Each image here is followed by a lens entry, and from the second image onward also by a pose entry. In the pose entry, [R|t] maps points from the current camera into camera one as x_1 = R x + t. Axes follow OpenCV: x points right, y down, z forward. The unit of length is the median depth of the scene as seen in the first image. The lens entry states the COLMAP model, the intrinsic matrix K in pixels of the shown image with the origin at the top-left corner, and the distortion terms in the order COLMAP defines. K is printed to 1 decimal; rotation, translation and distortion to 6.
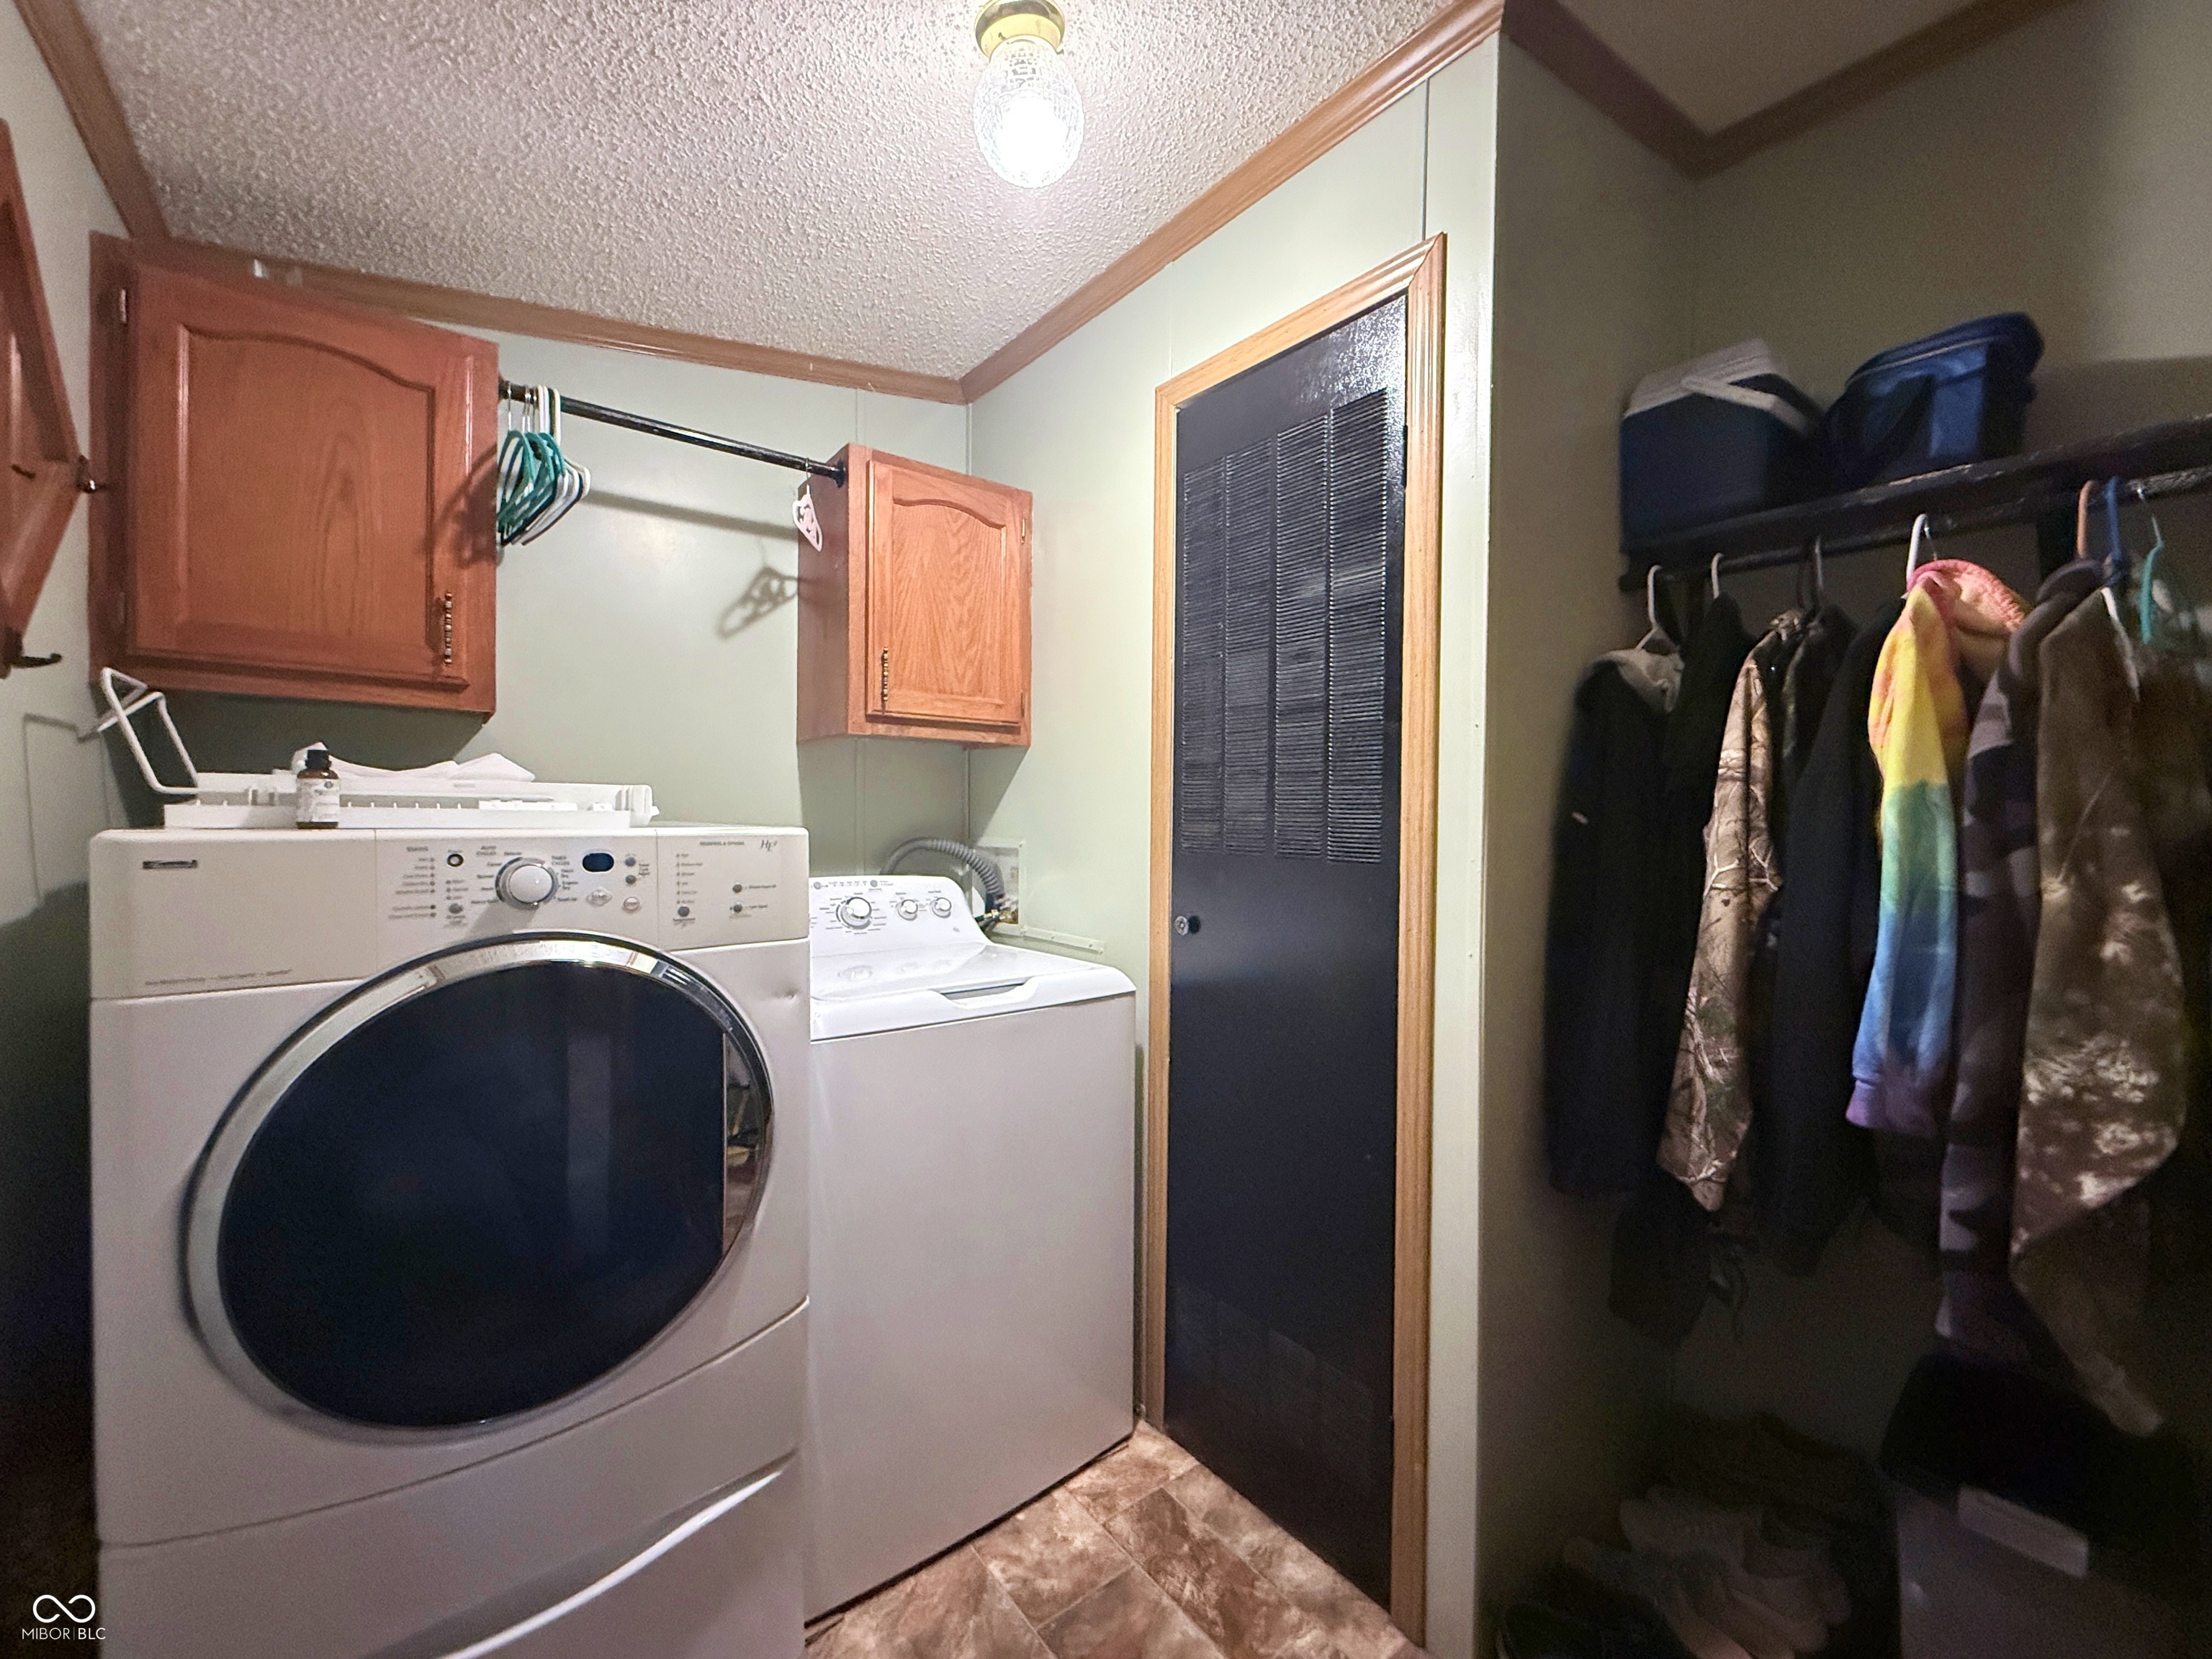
lens RADIAL K [[885.2, 0, 1104.1], [0, 885.2, 826.0], [0, 0, 1]] dist [0.001124, 0.000149]
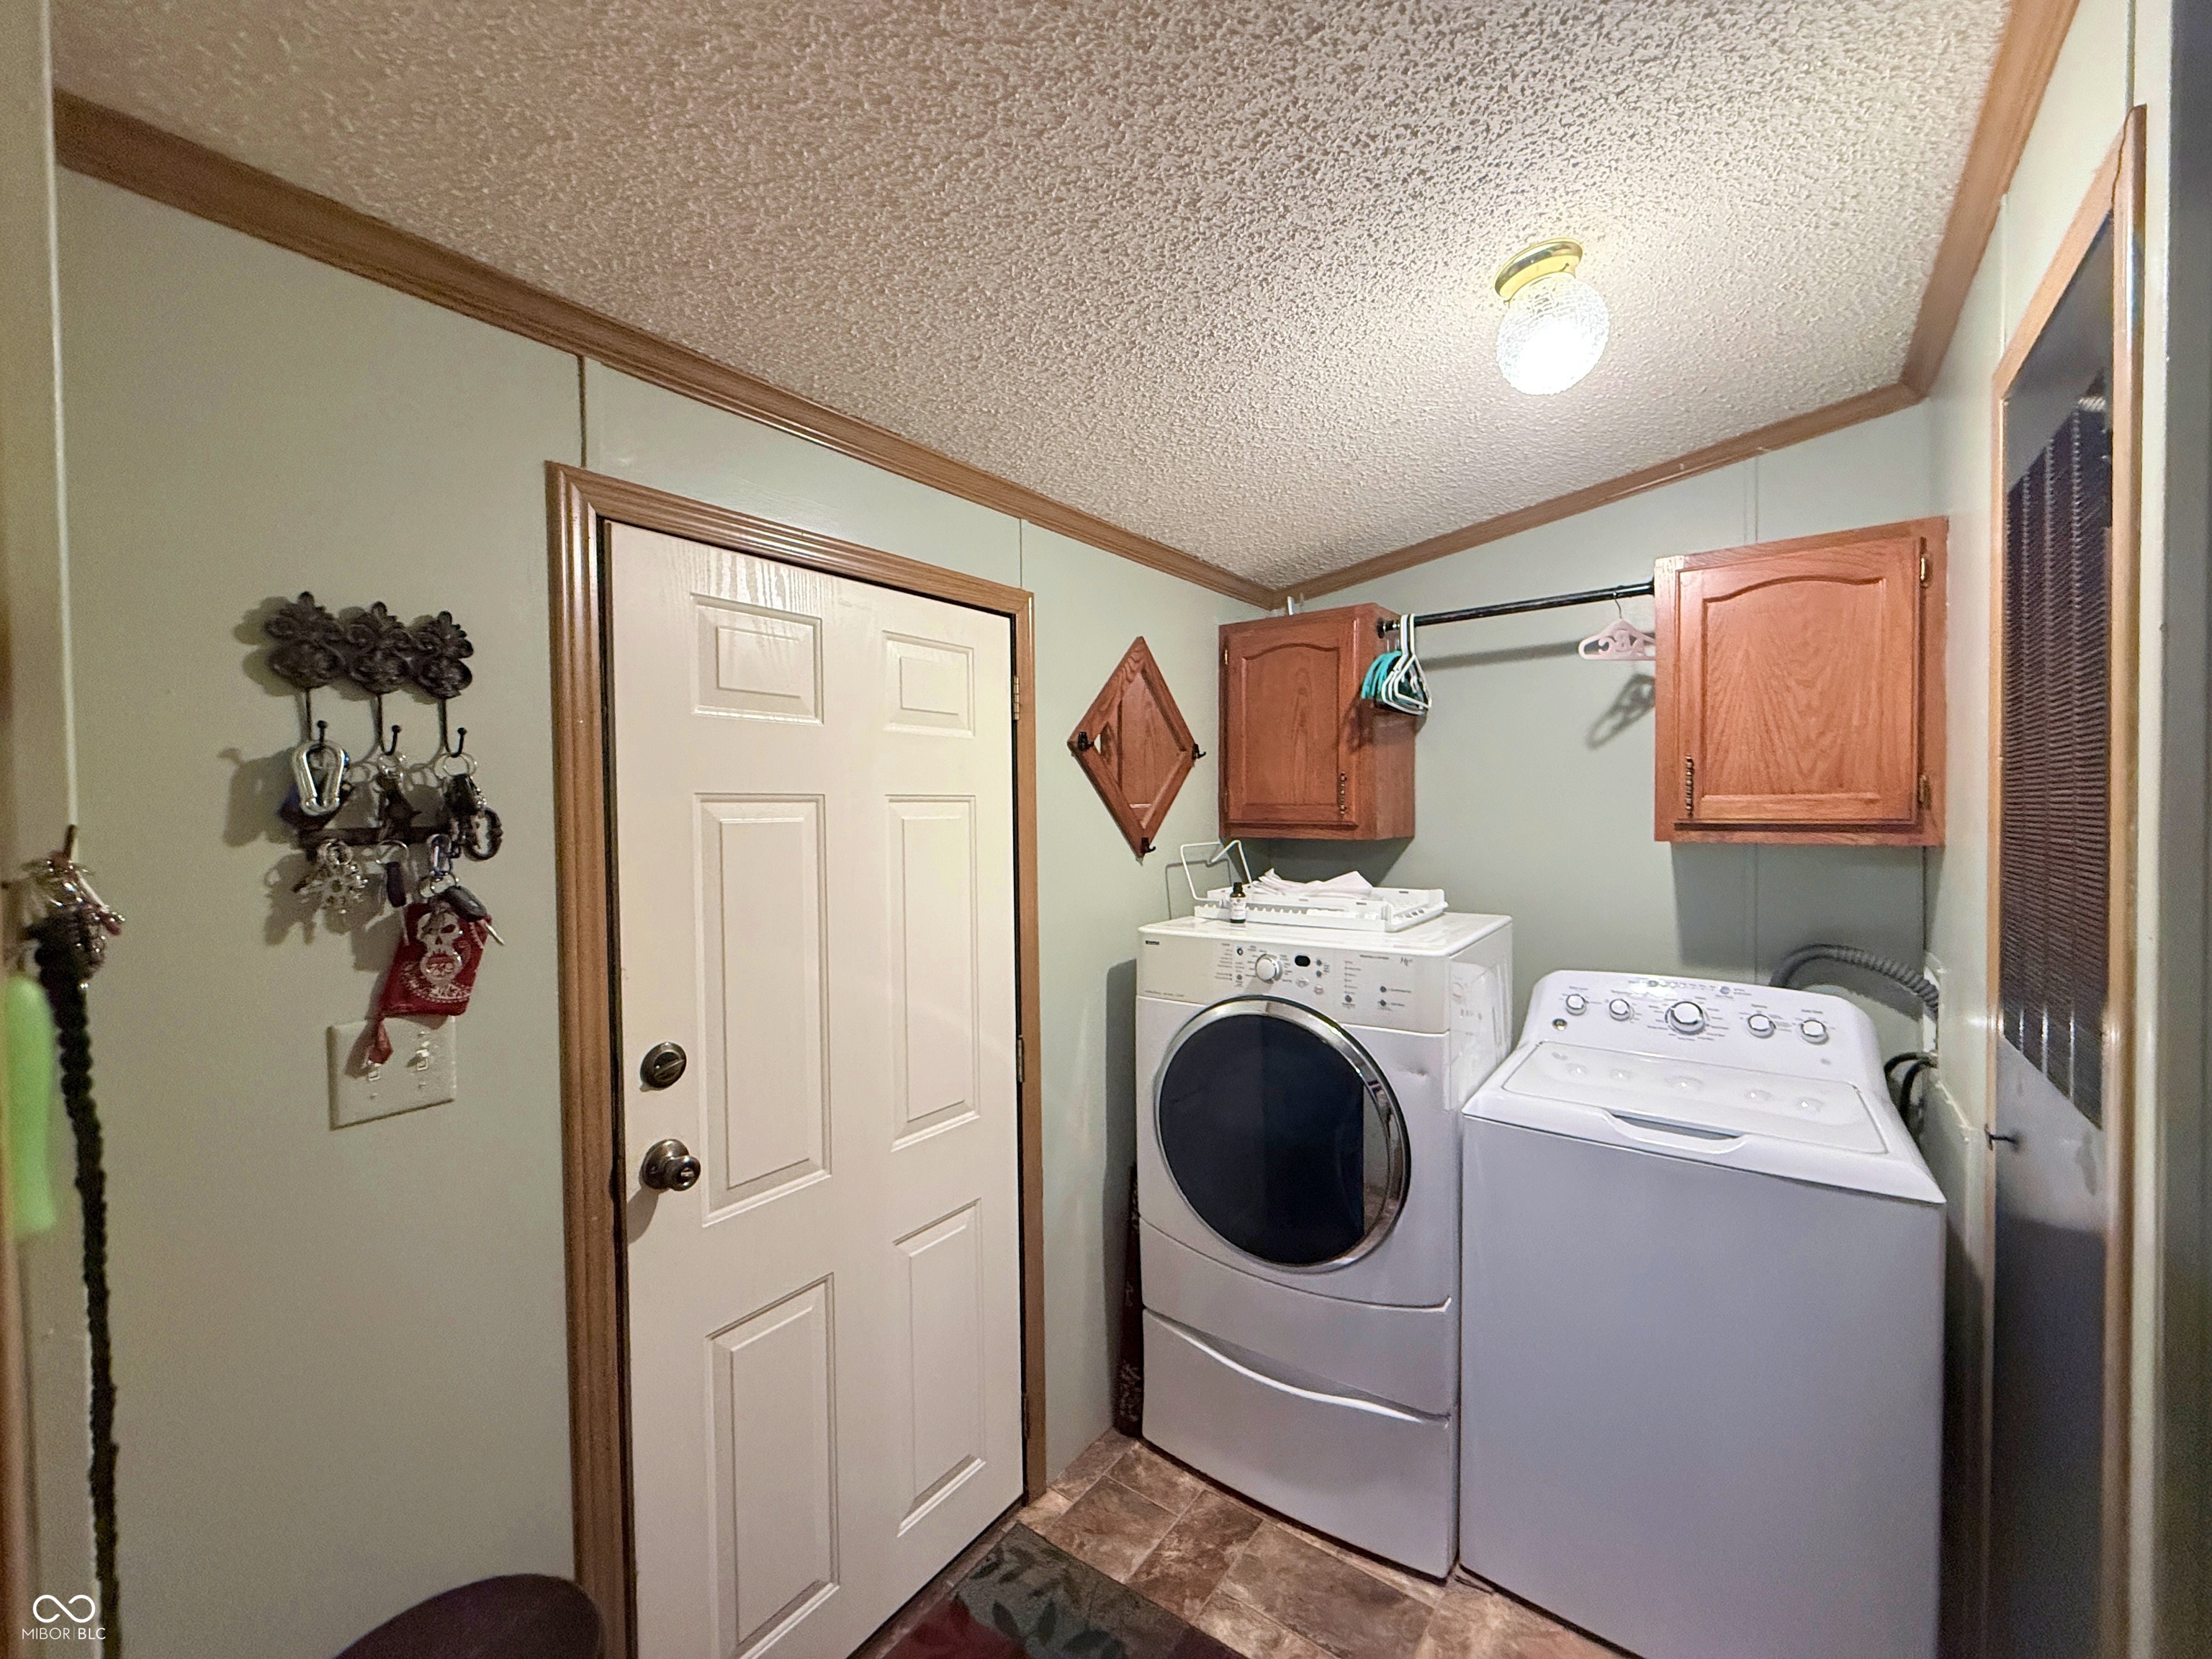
lens RADIAL K [[885.2, 0, 1108.3], [0, 885.2, 832.8], [0, 0, 1]] dist [0.001124, 0.000149]
pose [[0.254443, 0.015874, -0.966958, 0.502973], [-0.003359, 0.999874, 0.015530, -0.120212], [0.967082, -0.000704, 0.254464, 0.117828]]
